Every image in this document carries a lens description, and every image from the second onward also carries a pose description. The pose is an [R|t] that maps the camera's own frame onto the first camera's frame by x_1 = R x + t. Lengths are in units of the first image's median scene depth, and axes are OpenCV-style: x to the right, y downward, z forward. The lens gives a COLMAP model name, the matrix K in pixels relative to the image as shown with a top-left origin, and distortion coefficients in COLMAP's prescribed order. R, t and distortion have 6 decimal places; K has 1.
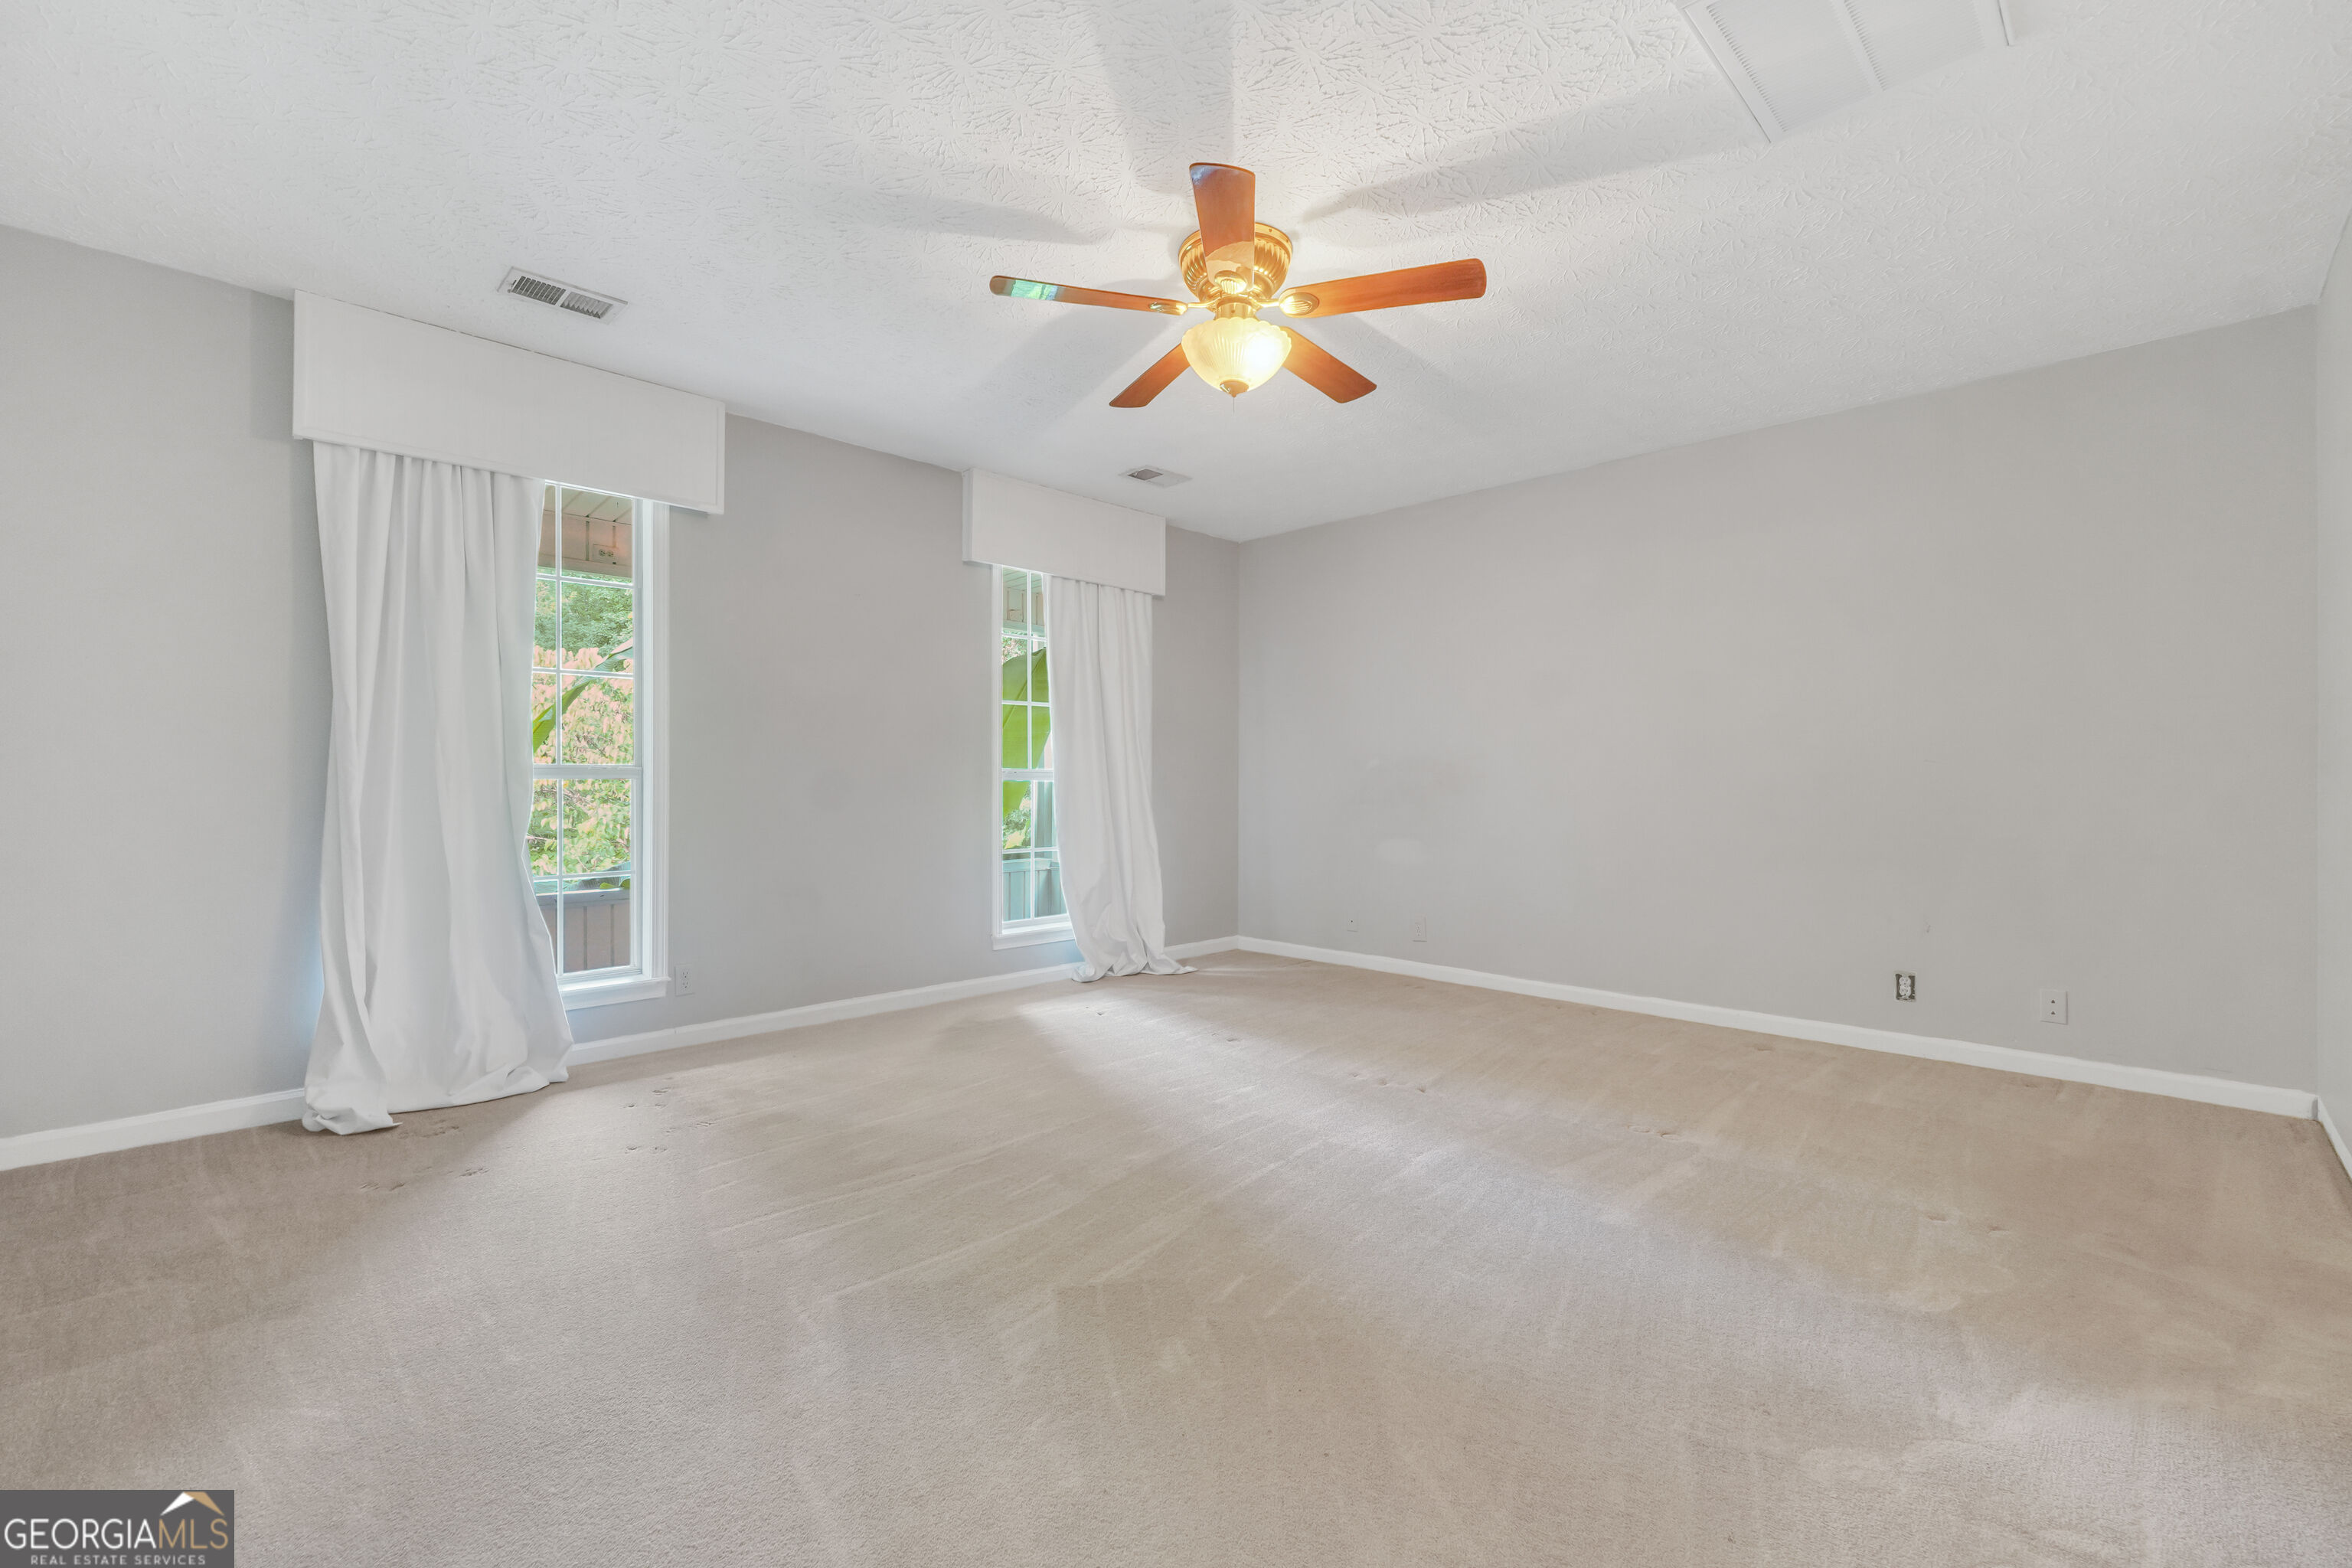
lens RADIAL K [[984.1, 0, 1176.0], [0, 984.1, 784.0], [0, 0, 1]] dist [-0.012709, 0.001078]
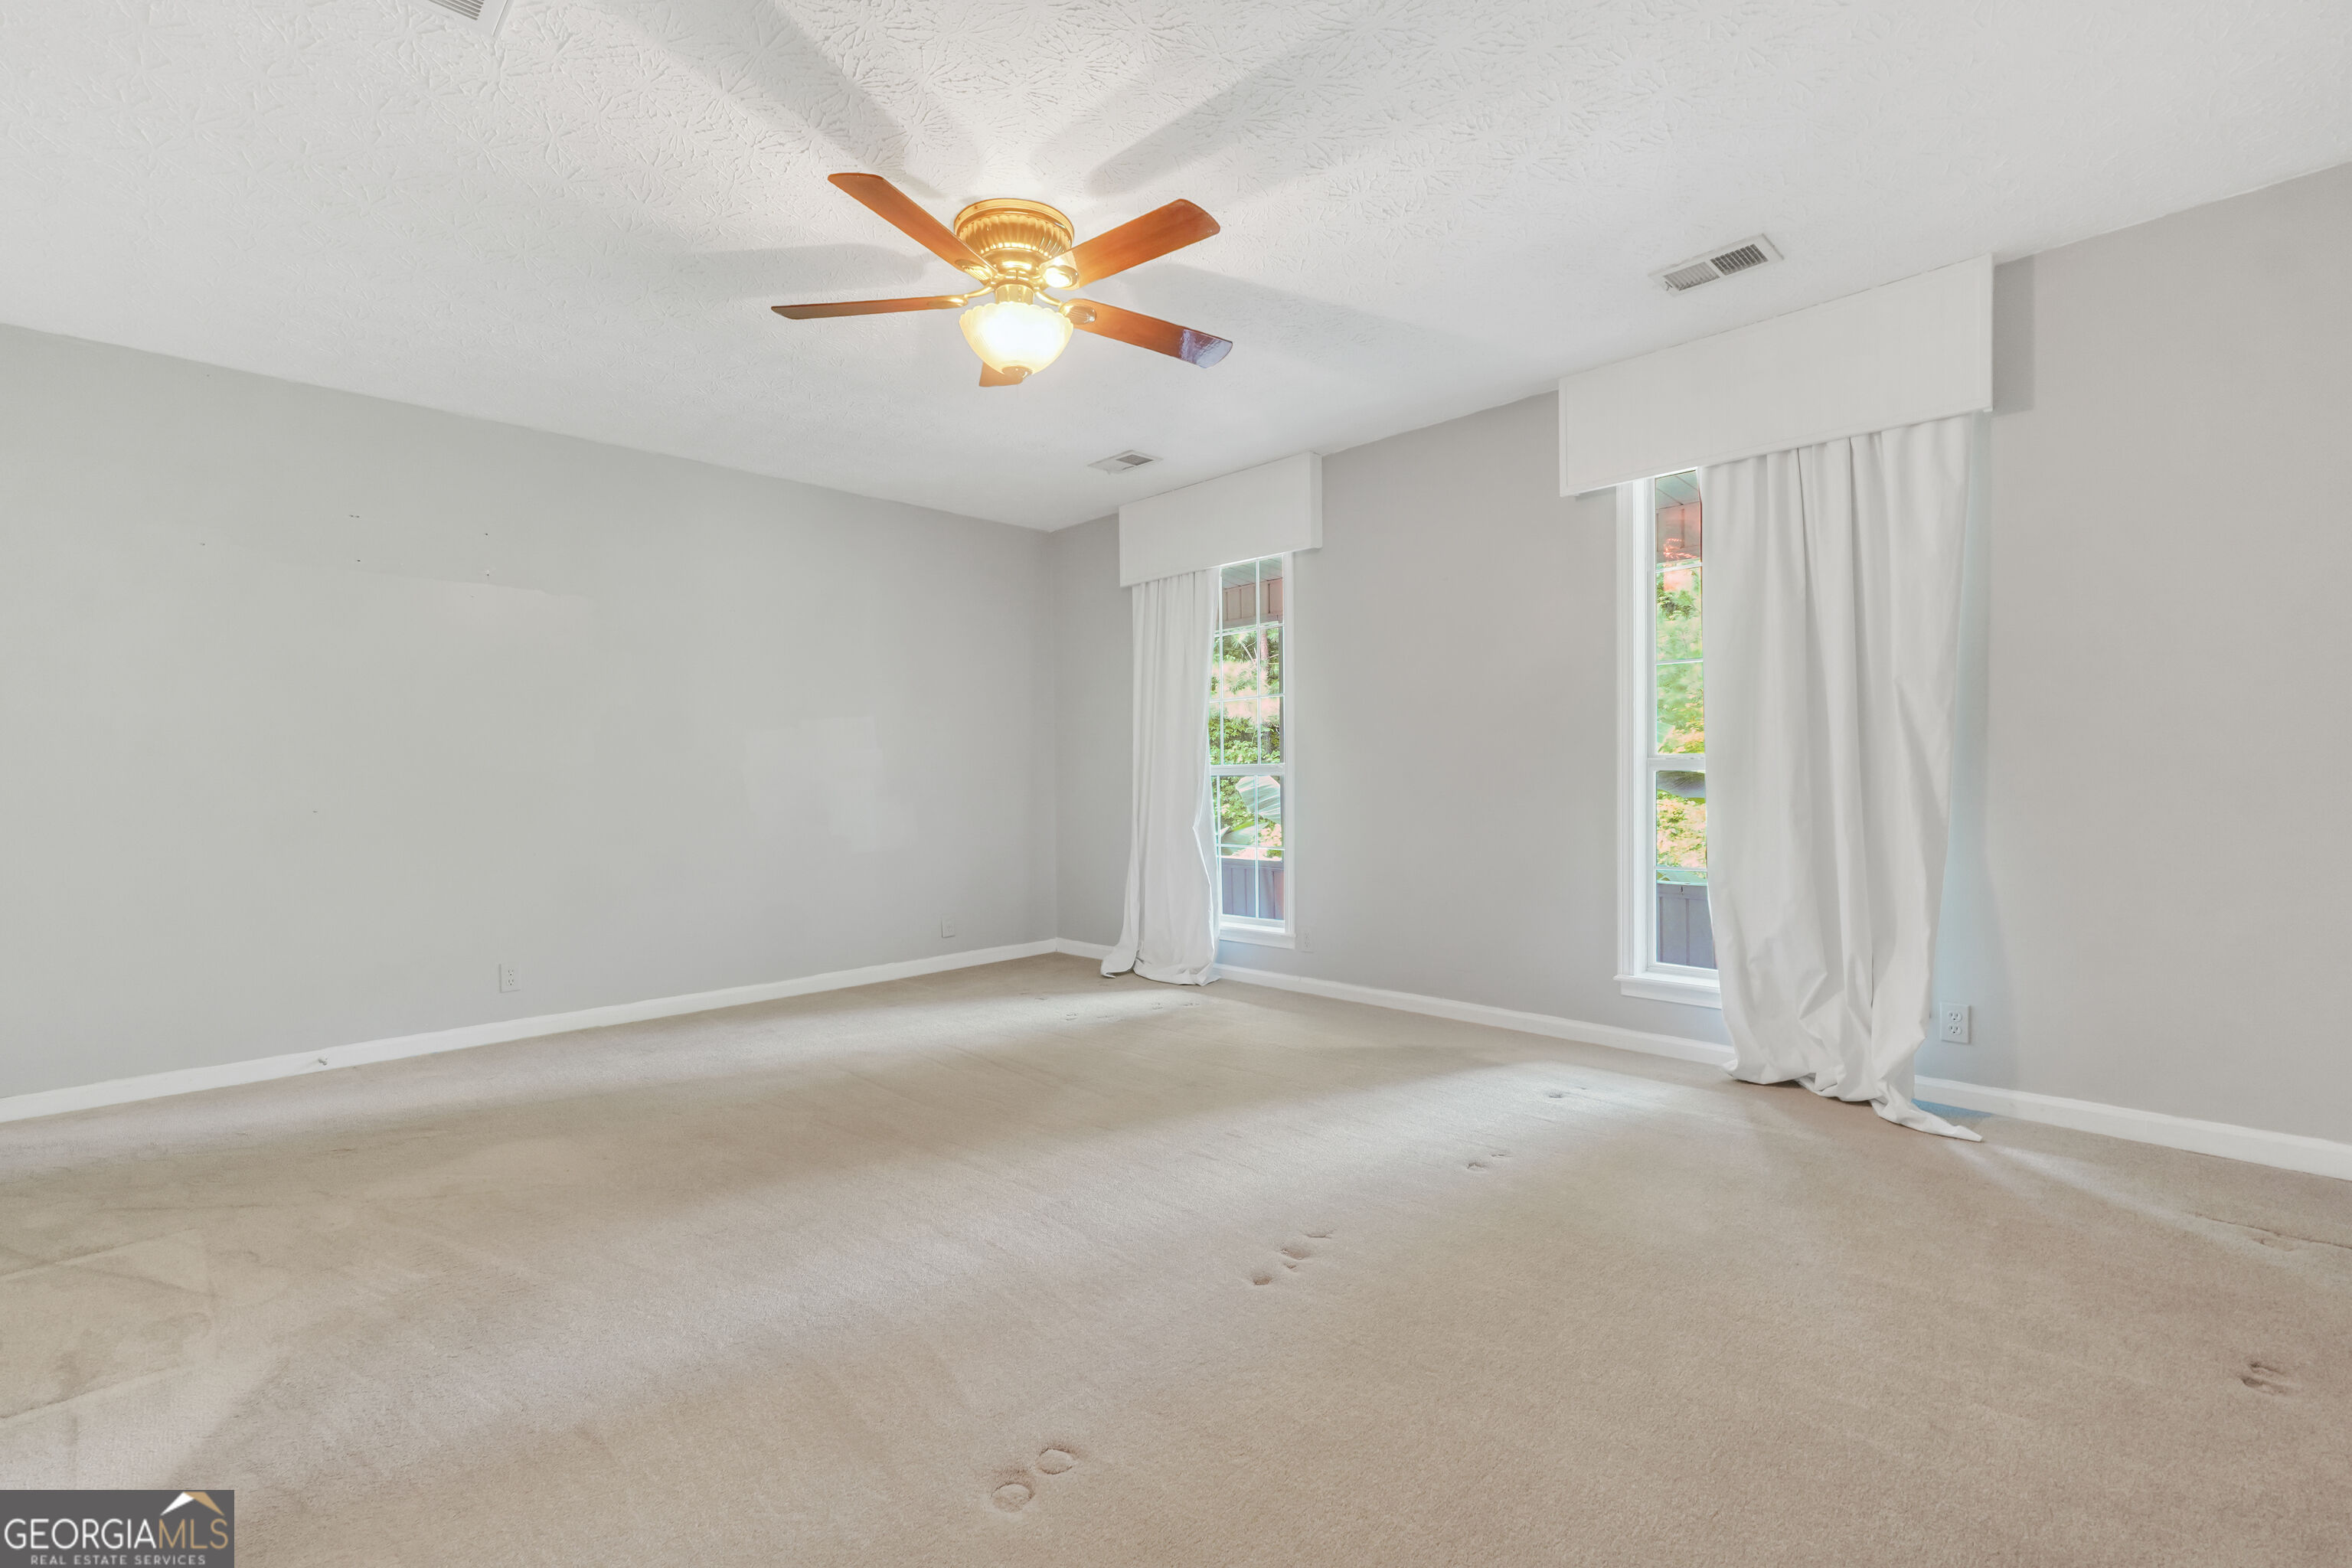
lens RADIAL K [[1073.4, 0, 1176.2], [0, 1073.4, 817.6], [0, 0, 1]] dist [0.025760, 0.000185]
pose [[-0.008279, 0.040511, -0.999145, 0.863087], [0.007688, 0.999152, 0.040448, -0.007781], [0.999936, -0.007346, -0.008583, 0.874095]]
